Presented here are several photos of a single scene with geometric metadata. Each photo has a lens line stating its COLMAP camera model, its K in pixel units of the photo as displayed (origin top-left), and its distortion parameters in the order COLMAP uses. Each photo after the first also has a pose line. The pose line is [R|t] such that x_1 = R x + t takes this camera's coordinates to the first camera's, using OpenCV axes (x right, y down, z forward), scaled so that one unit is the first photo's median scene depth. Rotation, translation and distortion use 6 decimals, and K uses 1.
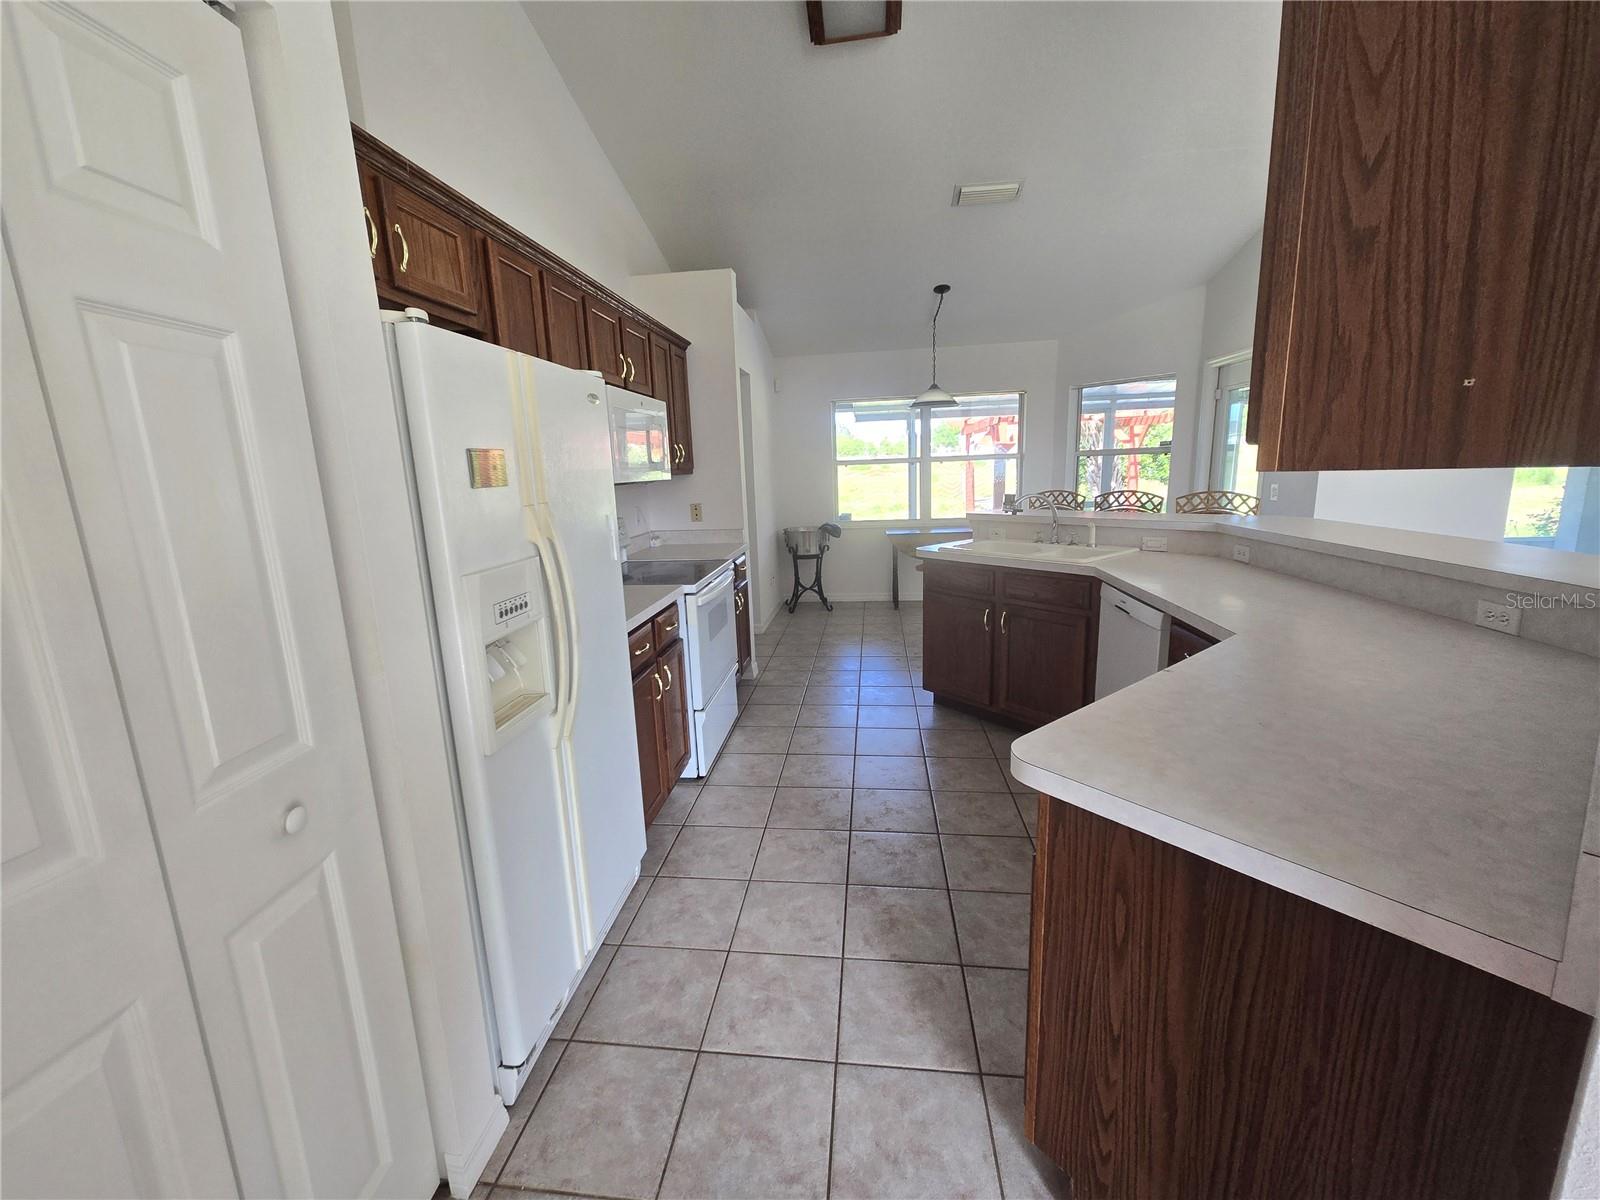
lens RADIAL K [[652.0, 0, 800.0], [0, 652.0, 600.0], [0, 0, 1]] dist [-0.000134, -0.000003]
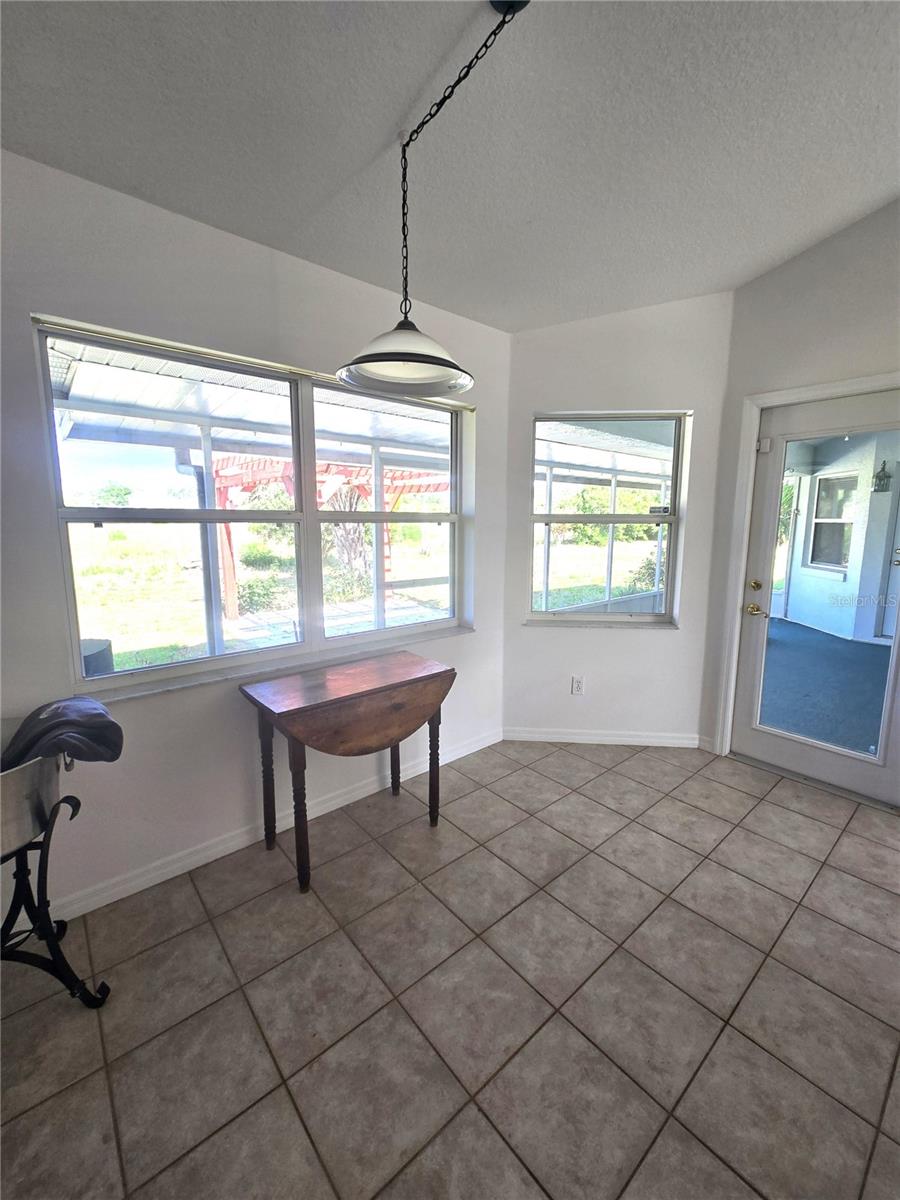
lens RADIAL K [[488.9, 0, 450.0], [0, 488.9, 600.0], [0, 0, 1]] dist [0.000231, 0.000048]
pose [[0.668444, -0.082807, 0.739139, 0.002758], [0.115260, 0.993310, 0.007046, -0.152534], [-0.734778, 0.080483, 0.673516, 0.722133]]
